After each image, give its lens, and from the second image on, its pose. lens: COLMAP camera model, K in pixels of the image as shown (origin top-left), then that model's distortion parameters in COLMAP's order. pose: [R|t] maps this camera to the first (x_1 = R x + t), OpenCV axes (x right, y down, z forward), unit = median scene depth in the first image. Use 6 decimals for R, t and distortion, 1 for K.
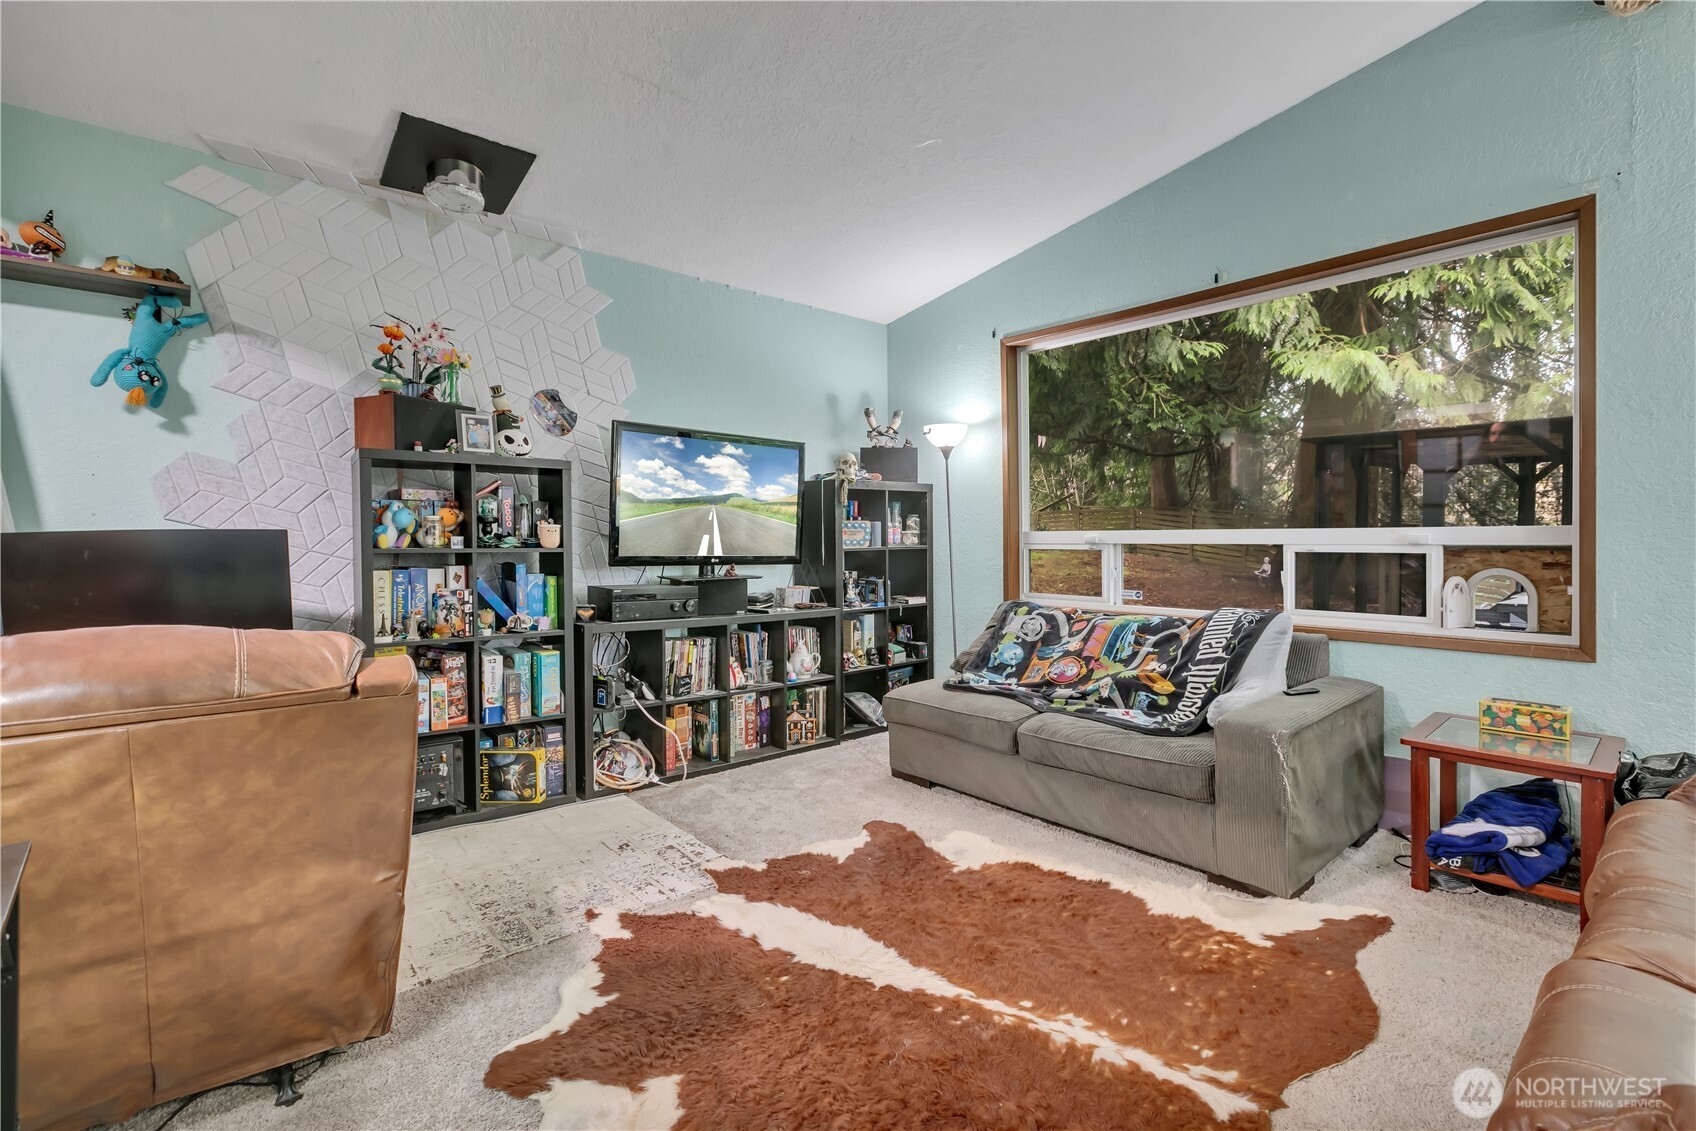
lens RADIAL K [[768.6, 0, 850.2], [0, 768.6, 551.4], [0, 0, 1]] dist [-0.000303, 0.000275]
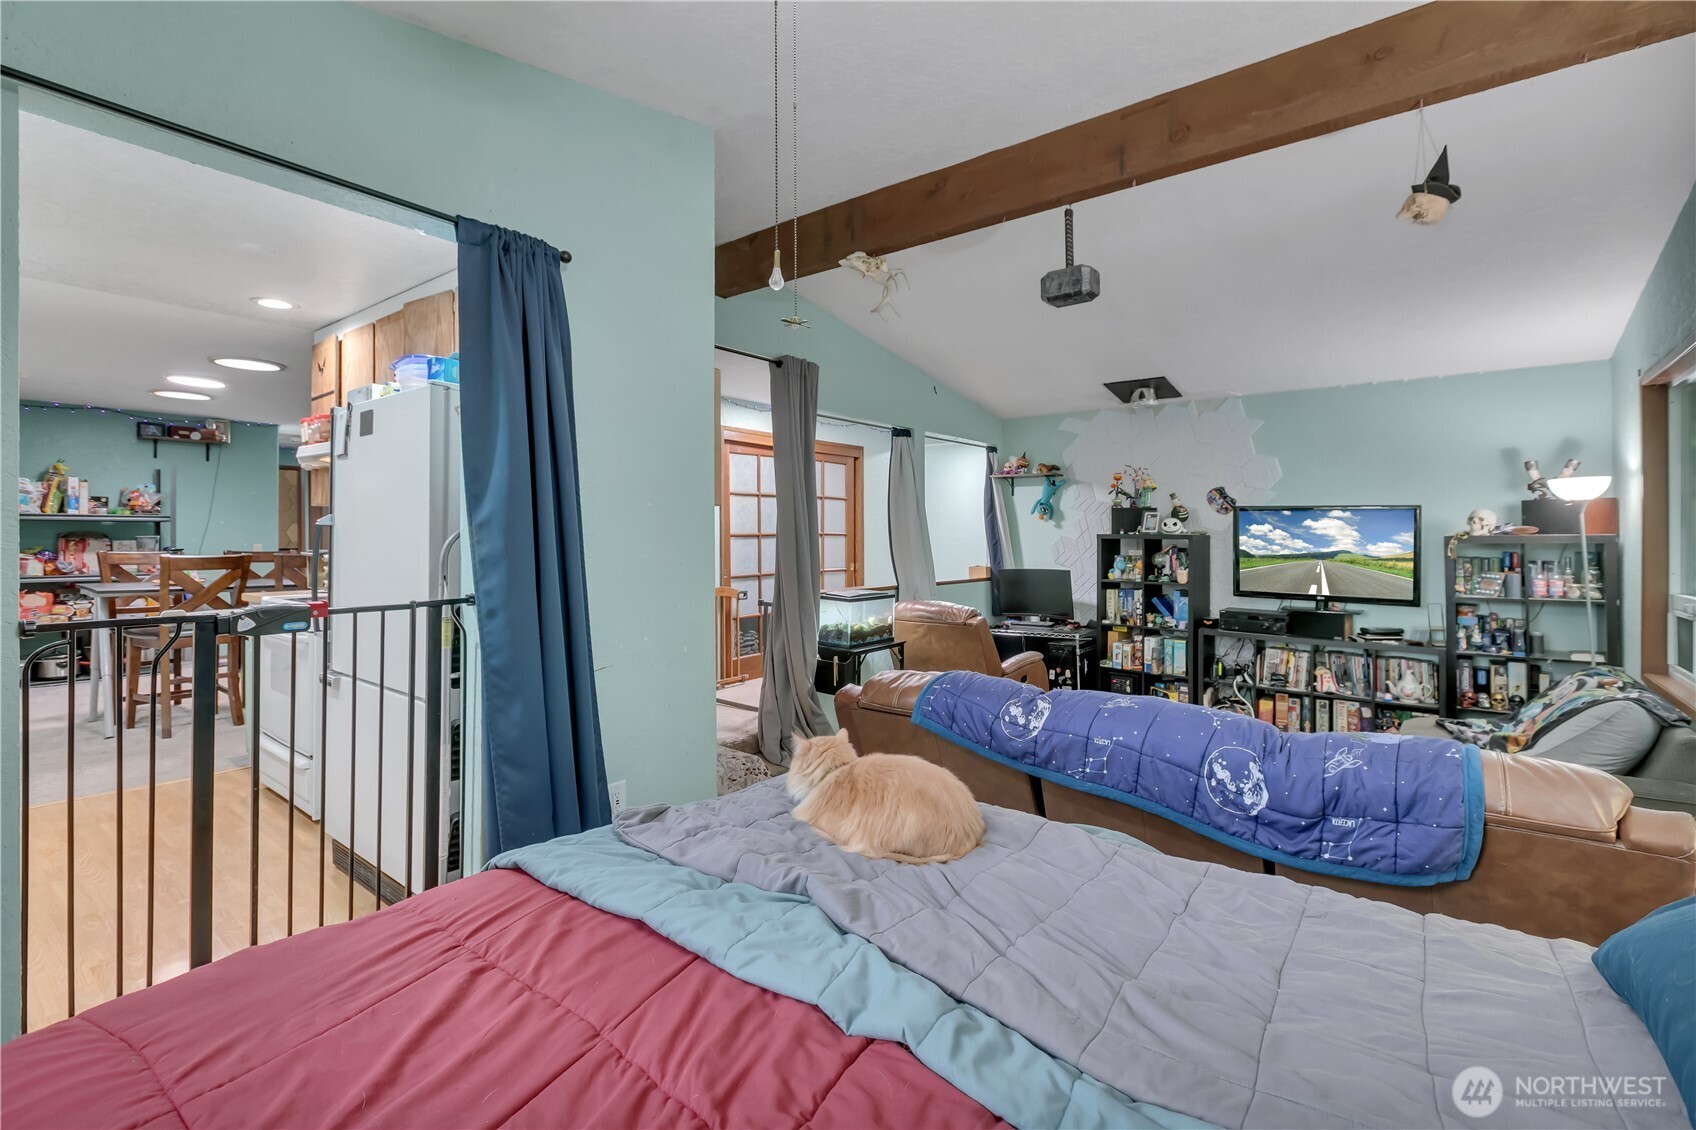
lens RADIAL K [[763.6, 0, 846.5], [0, 763.6, 532.3], [0, 0, 1]] dist [0.000501, 0.000053]
pose [[0.194944, -0.005514, -0.980799, 1.327300], [-0.022207, 0.999703, -0.010034, -0.097262], [0.980563, 0.023736, 0.194764, -0.134729]]
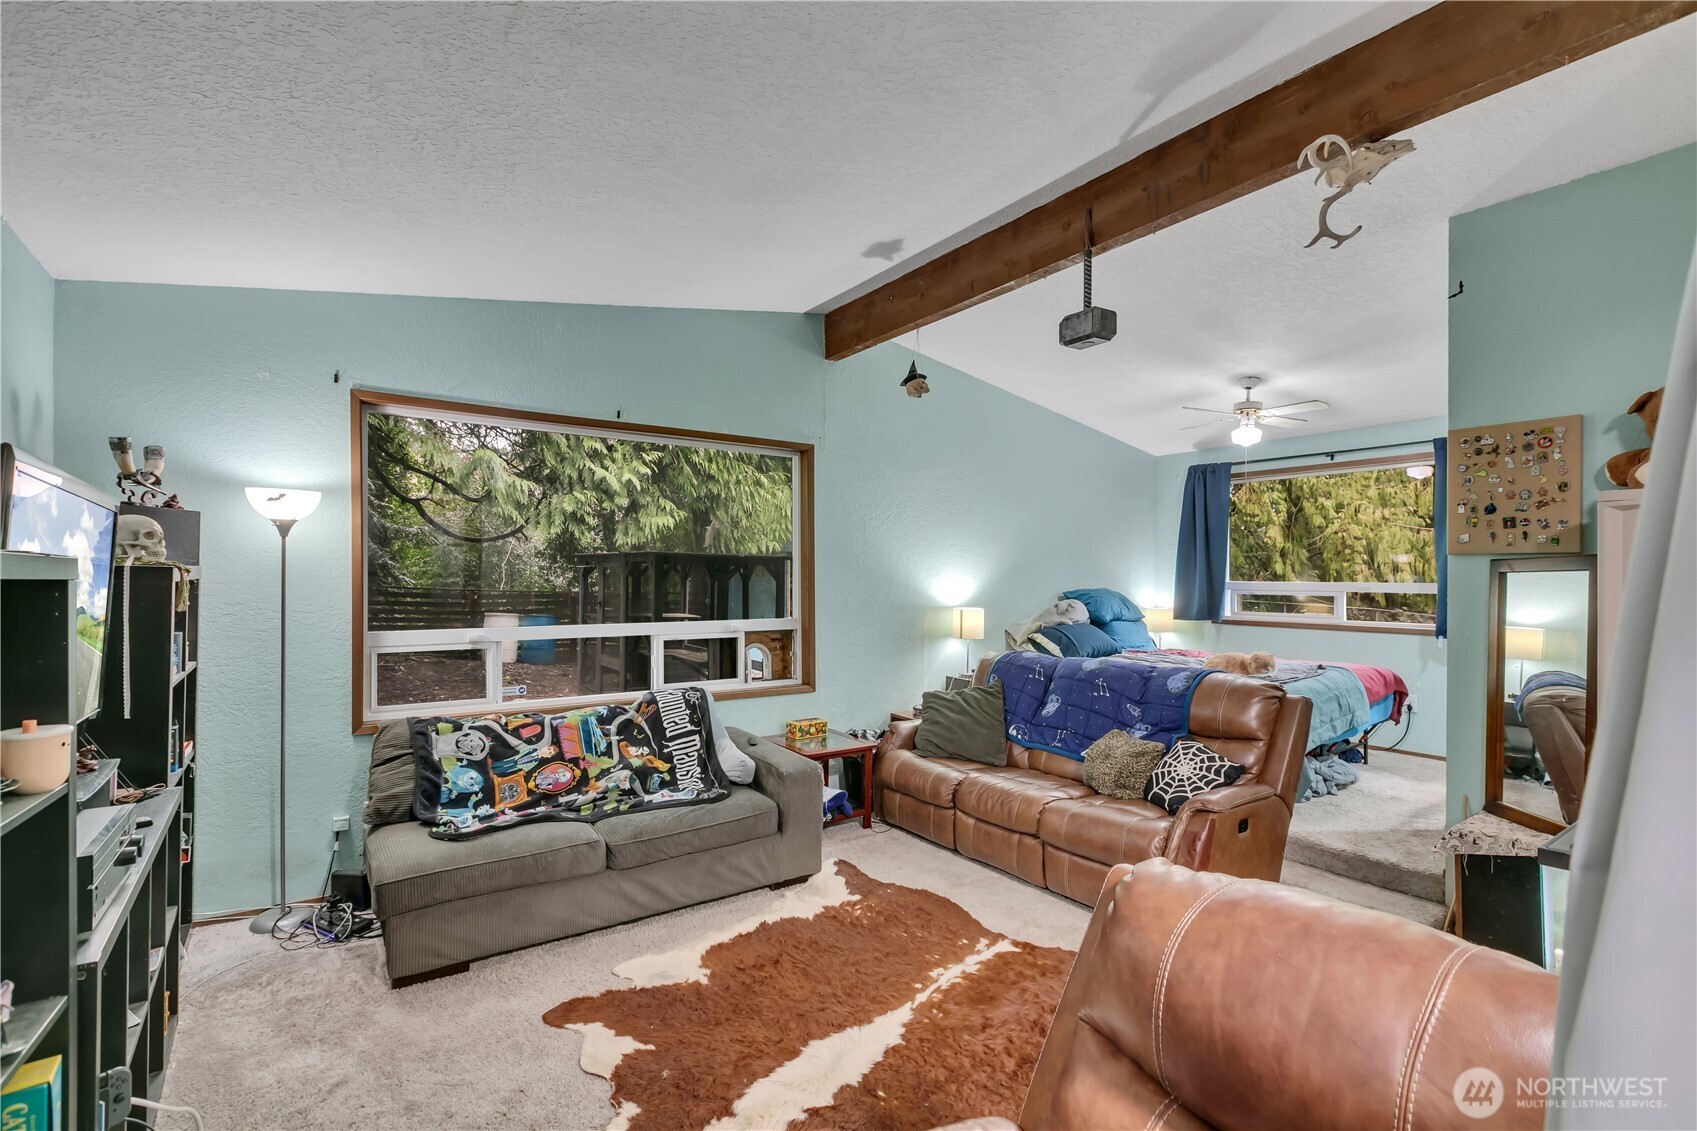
lens RADIAL K [[777.5, 0, 844.4], [0, 777.5, 558.2], [0, 0, 1]] dist [-0.011474, 0.000081]
pose [[0.105109, 0.020268, 0.994254, -0.786869], [0.011213, 0.999705, -0.021565, -0.118079], [-0.994397, 0.013416, 0.104851, 0.610711]]
